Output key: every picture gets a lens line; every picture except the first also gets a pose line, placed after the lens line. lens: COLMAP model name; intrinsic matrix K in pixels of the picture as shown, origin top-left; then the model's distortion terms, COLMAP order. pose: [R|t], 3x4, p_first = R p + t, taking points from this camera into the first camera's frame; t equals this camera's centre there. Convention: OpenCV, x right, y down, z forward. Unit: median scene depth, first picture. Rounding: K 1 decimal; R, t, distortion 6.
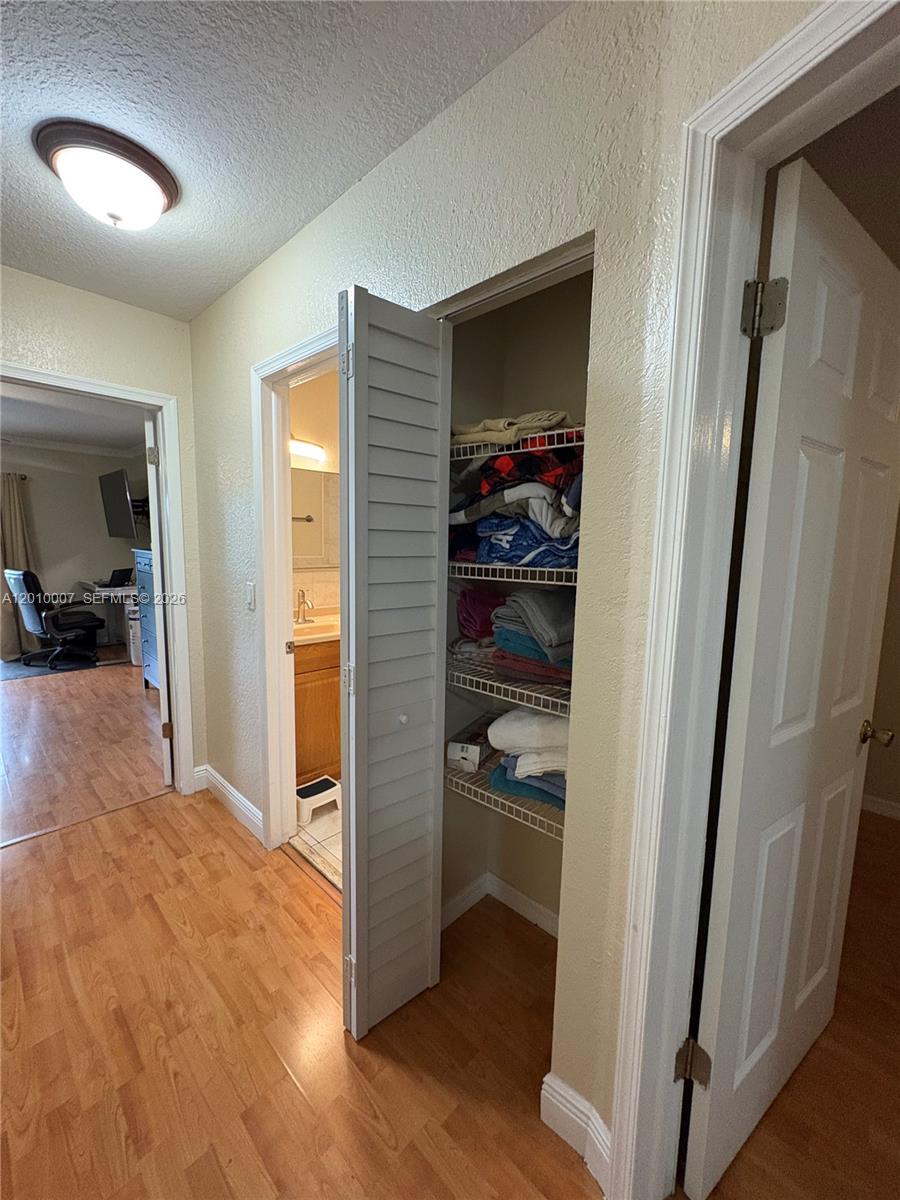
lens RADIAL K [[480.2, 0, 447.0], [0, 480.2, 603.3], [0, 0, 1]] dist [-0.000117, 0.000467]
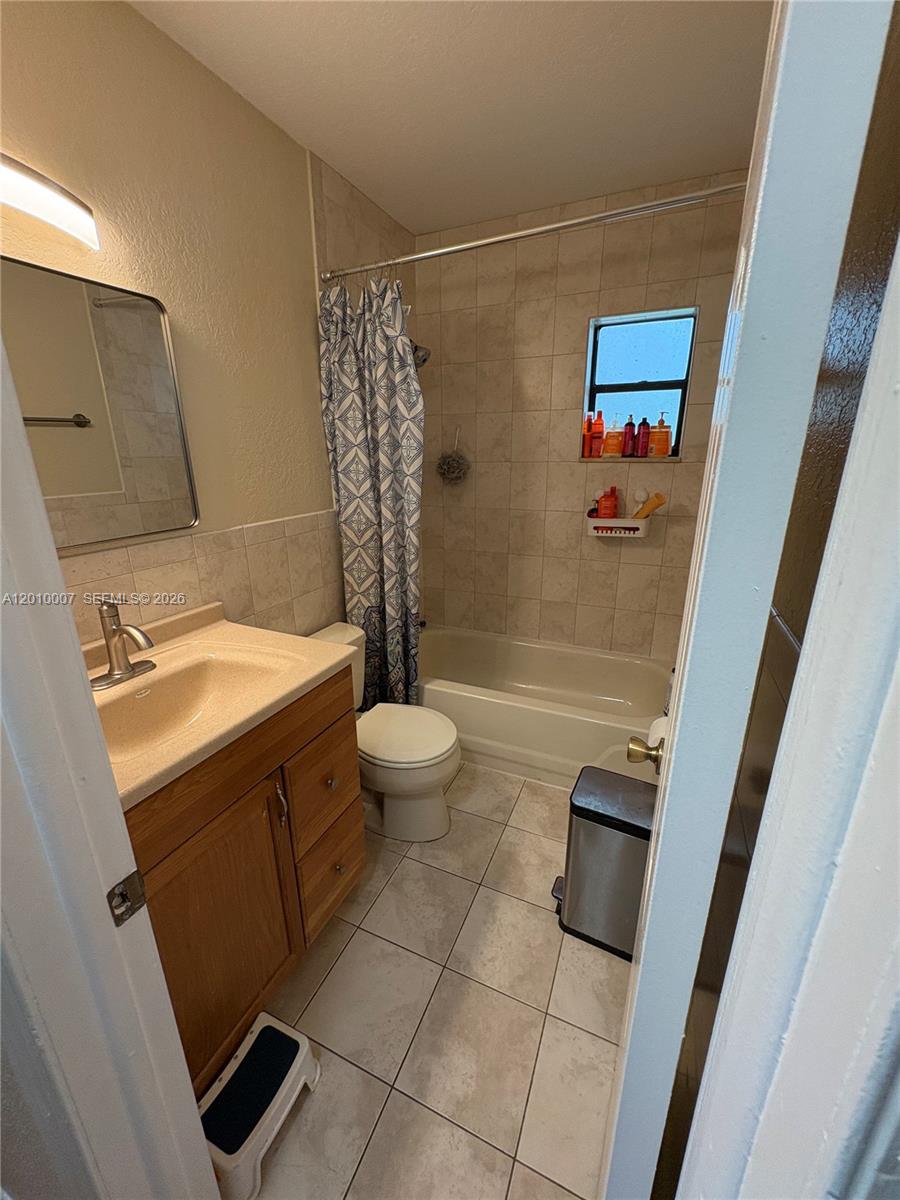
lens RADIAL K [[480.2, 0, 448.7], [0, 480.2, 601.6], [0, 0, 1]] dist [-0.000117, 0.000467]
pose [[0.936253, -0.132206, 0.325504, -0.185402], [0.071865, 0.978973, 0.190910, -0.091664], [-0.343899, -0.155348, 0.926067, 0.592435]]
